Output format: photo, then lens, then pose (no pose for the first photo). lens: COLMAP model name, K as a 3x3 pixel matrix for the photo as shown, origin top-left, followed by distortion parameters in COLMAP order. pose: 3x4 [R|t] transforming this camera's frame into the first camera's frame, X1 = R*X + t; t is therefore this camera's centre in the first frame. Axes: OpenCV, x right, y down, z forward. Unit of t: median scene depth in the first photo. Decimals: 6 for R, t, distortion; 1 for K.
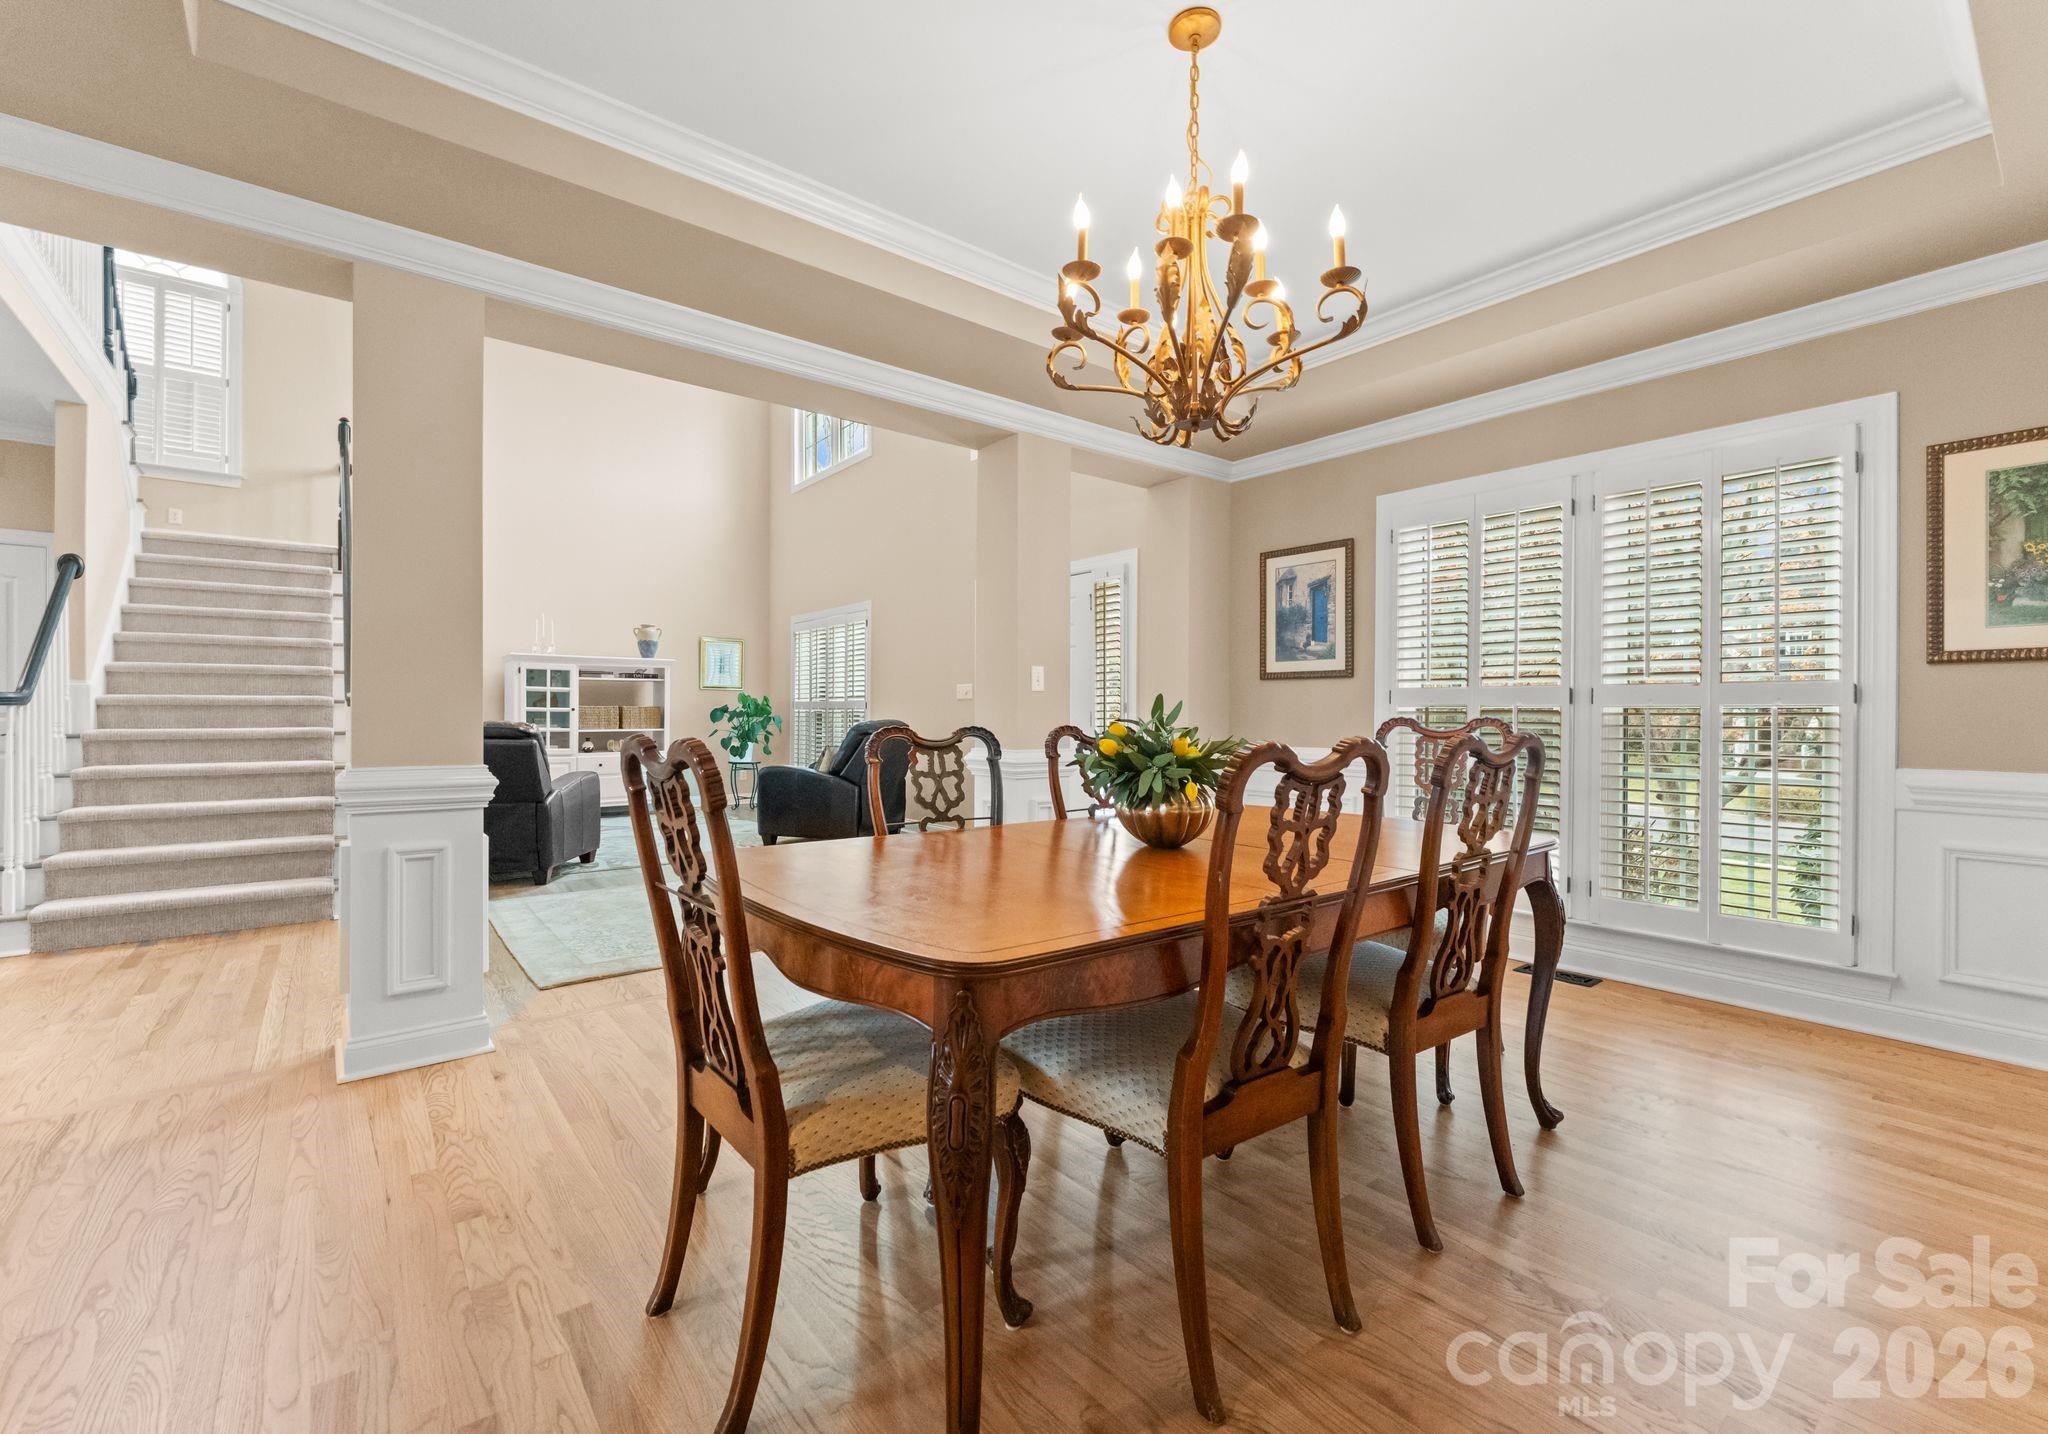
lens RADIAL K [[860.8, 0, 1008.9], [0, 860.8, 720.1], [0, 0, 1]] dist [-0.002123, -0.000504]
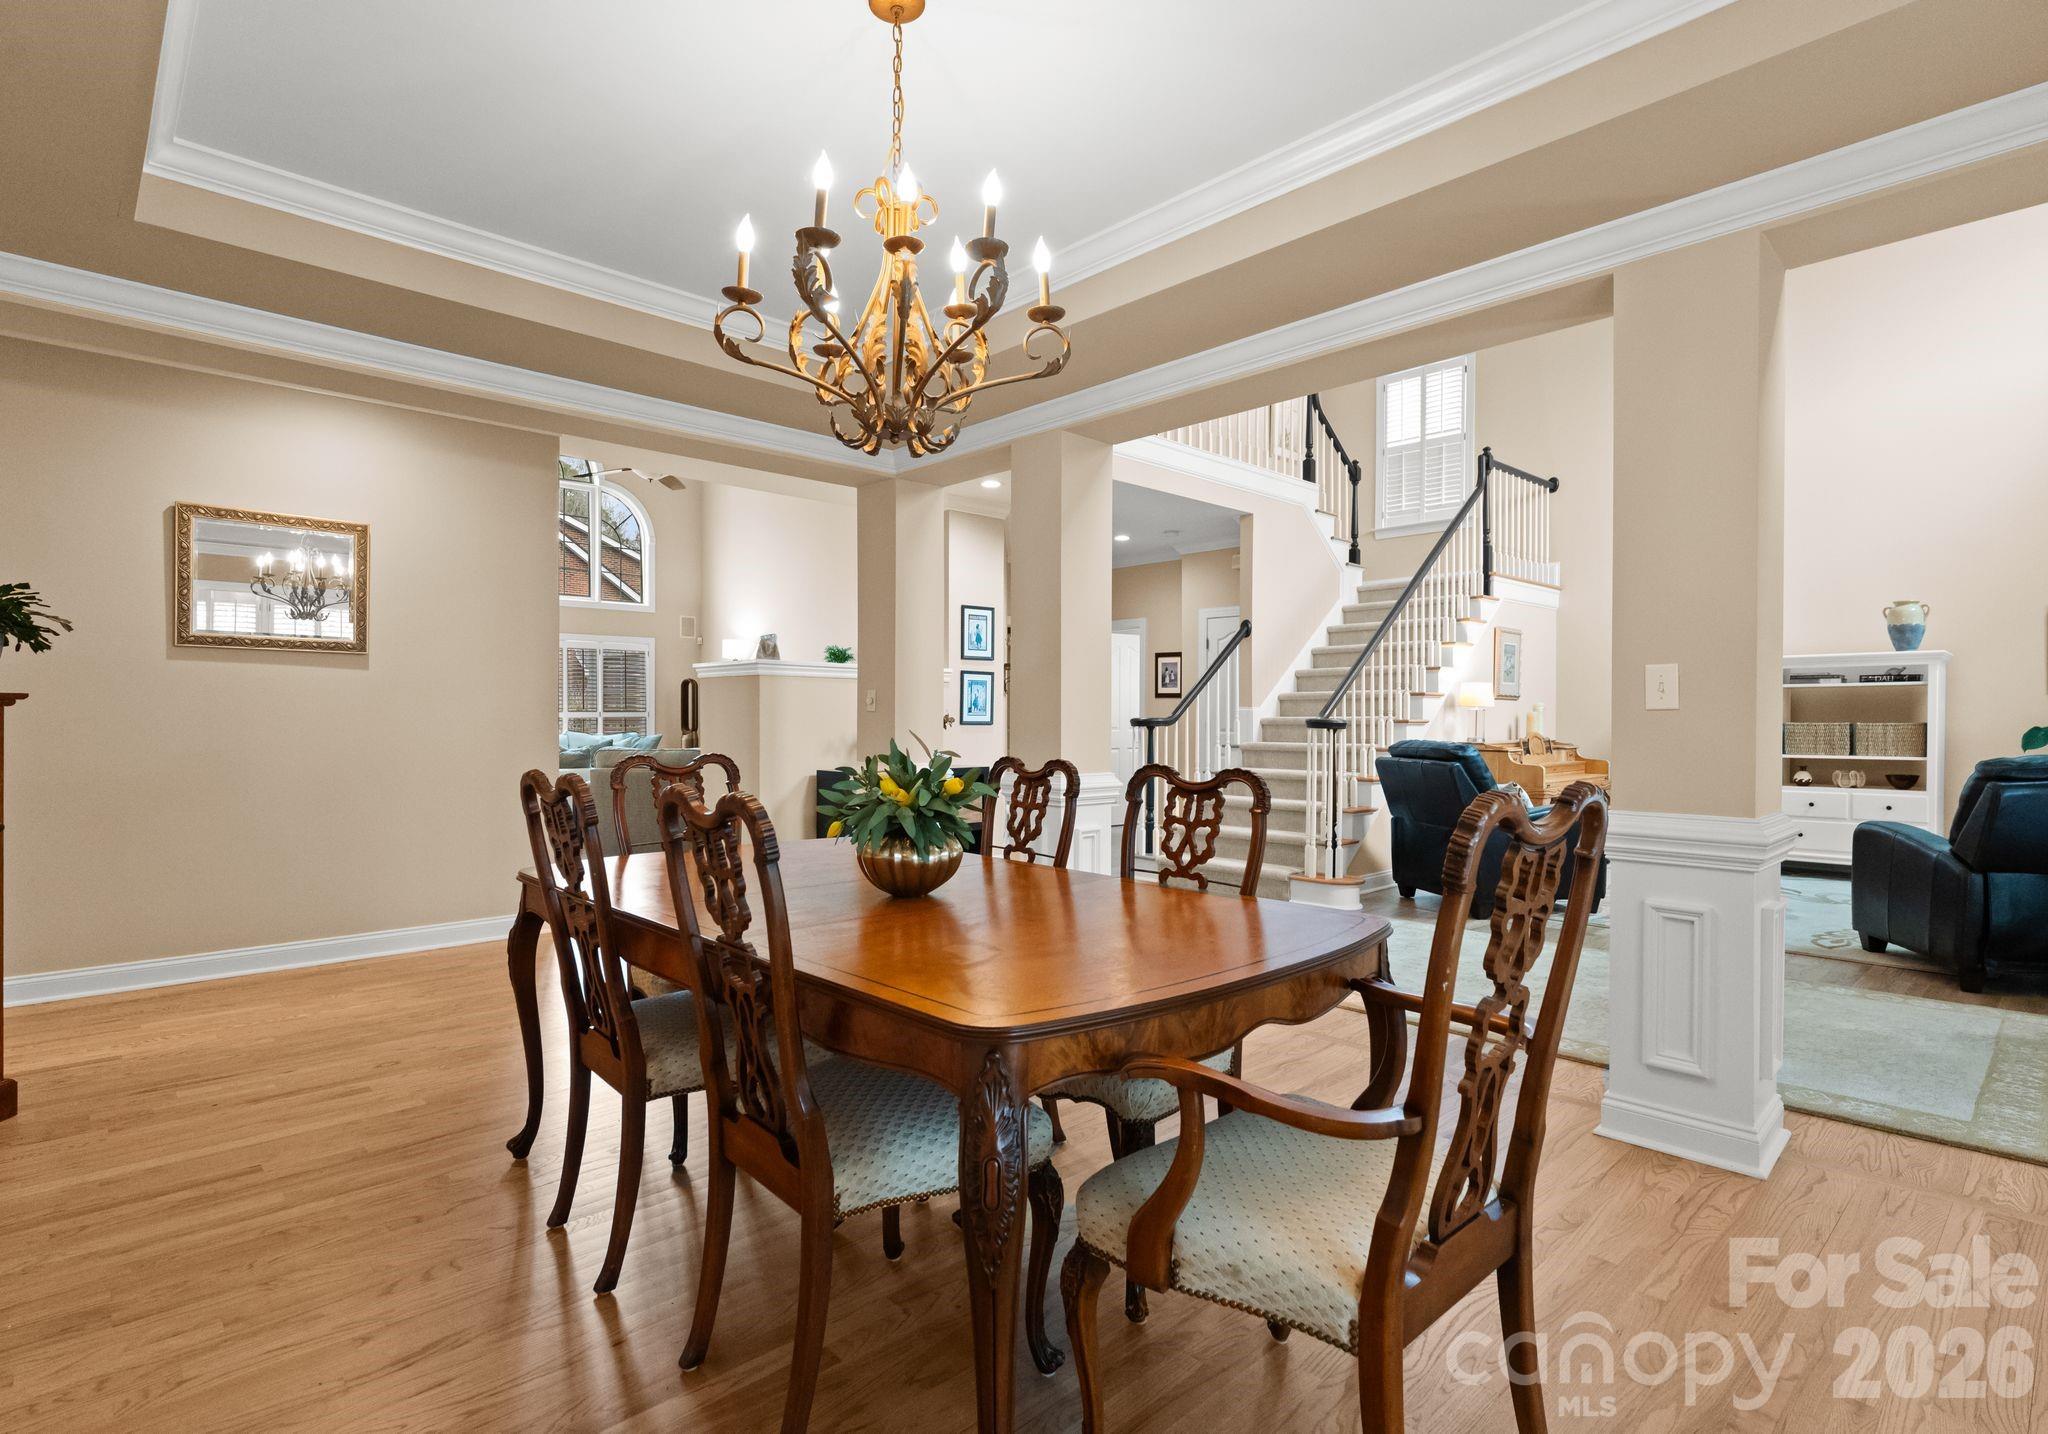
lens RADIAL K [[1003.2, 0, 1048.5], [0, 1003.2, 723.9], [0, 0, 1]] dist [-0.000882, 0.002202]
pose [[0.100566, 0.004194, -0.994922, 0.305155], [-0.009442, 0.999950, 0.003261, -0.011889], [0.994886, 0.009066, 0.100601, 0.264066]]
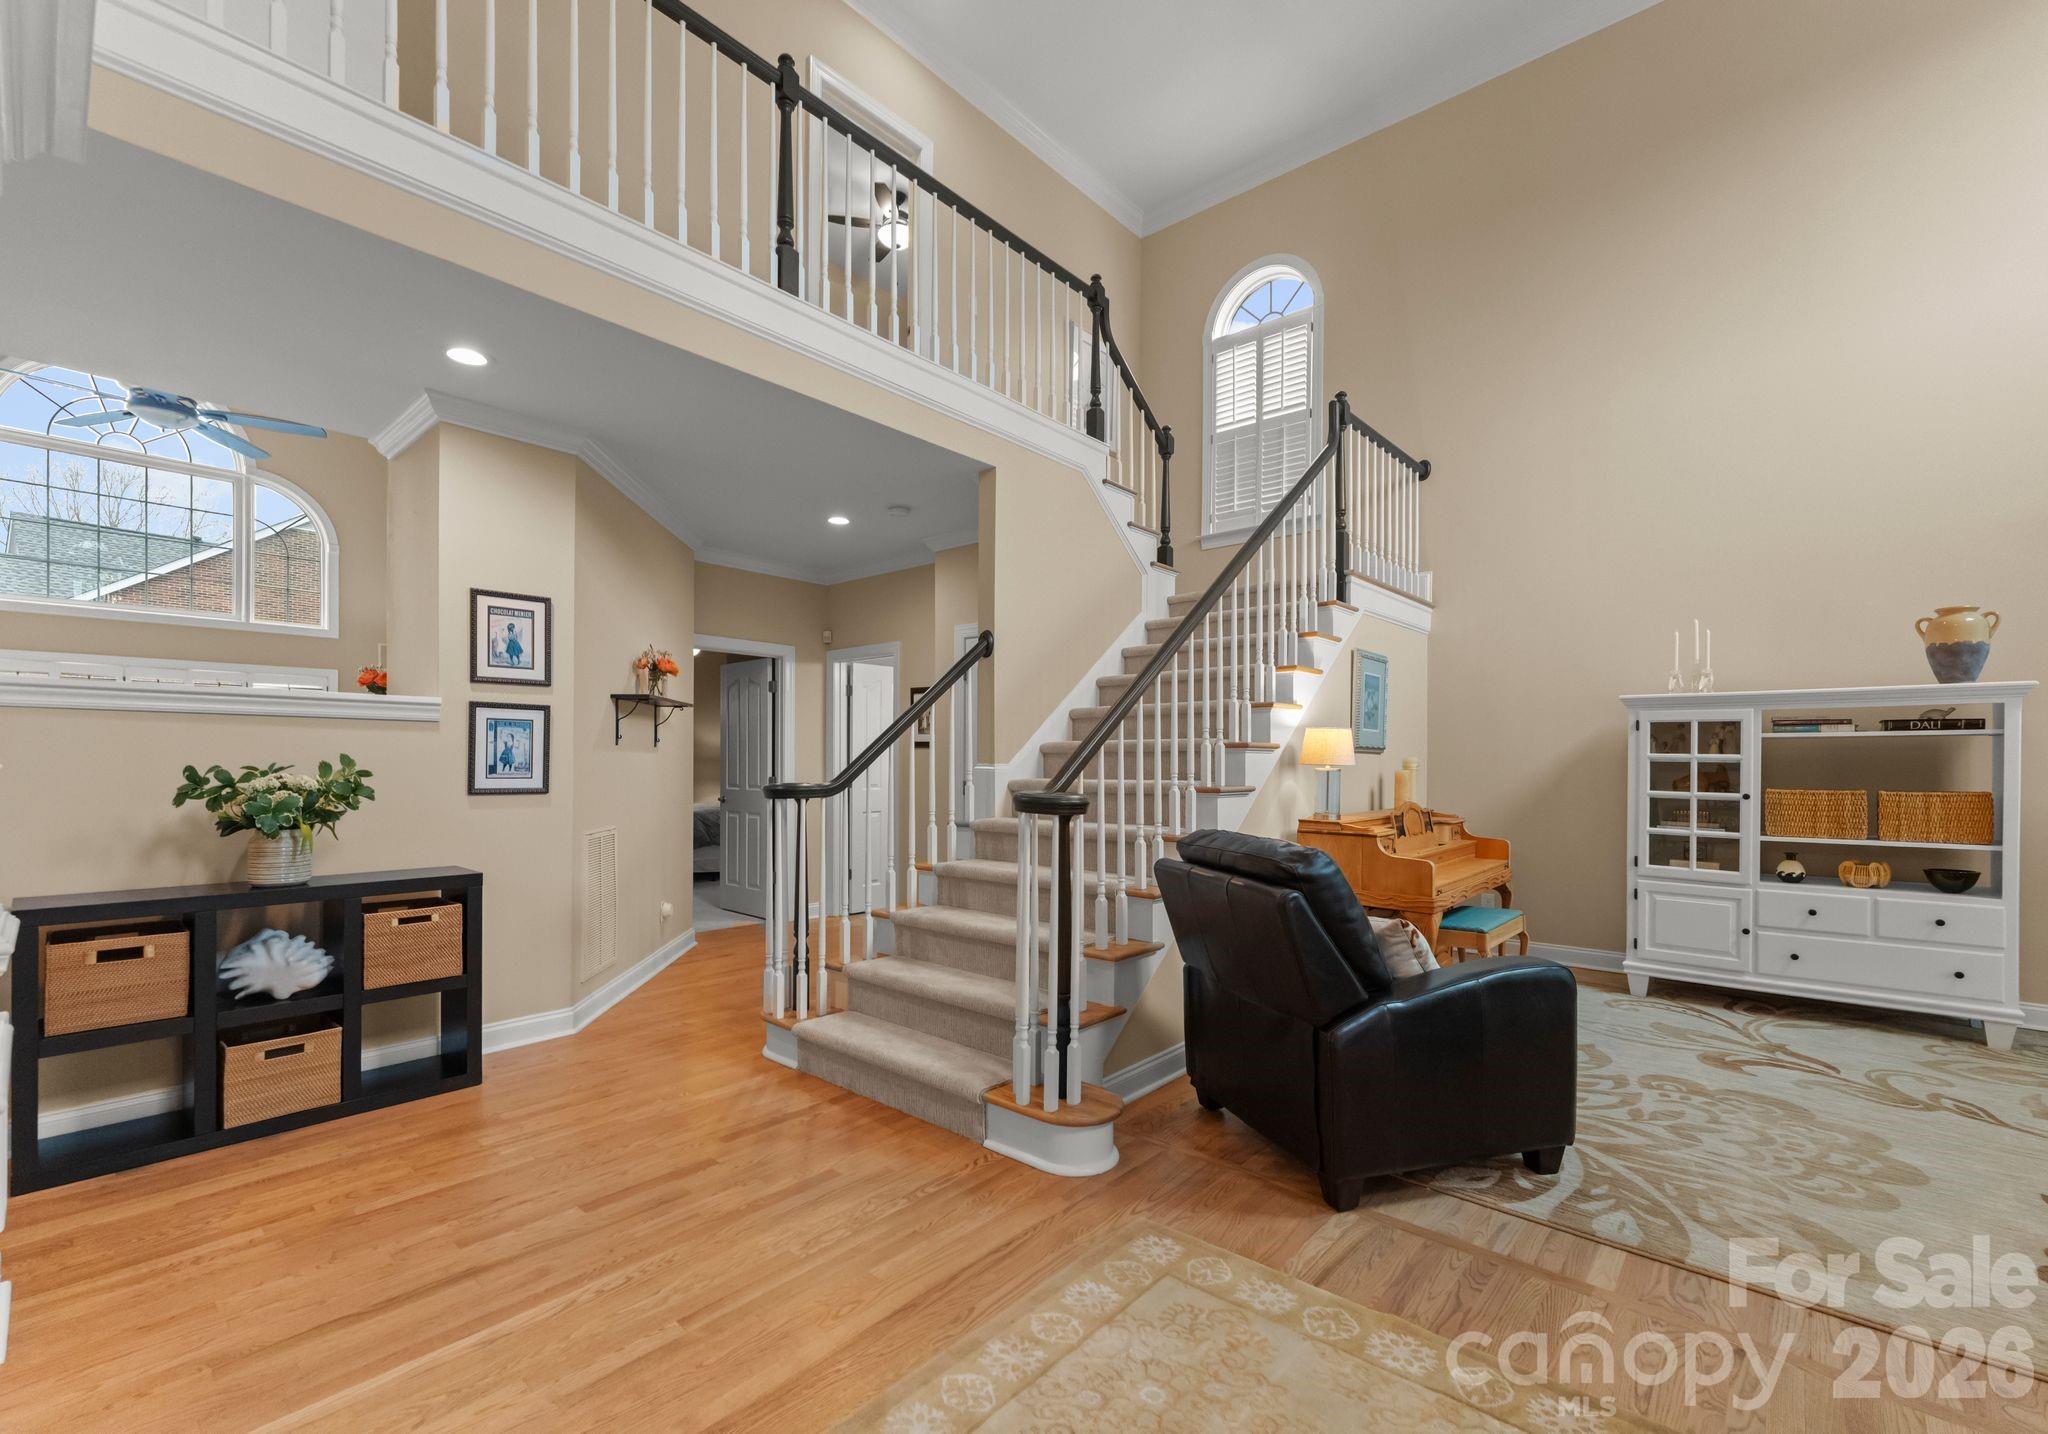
lens RADIAL K [[860.8, 0, 1040.2], [0, 860.8, 762.7], [0, 0, 1]] dist [-0.002123, -0.000504]
pose [[0.186989, -0.000915, -0.982362, -0.076151], [-0.011275, 0.999932, -0.003077, -0.025352], [0.982297, 0.011652, 0.186966, 0.470358]]
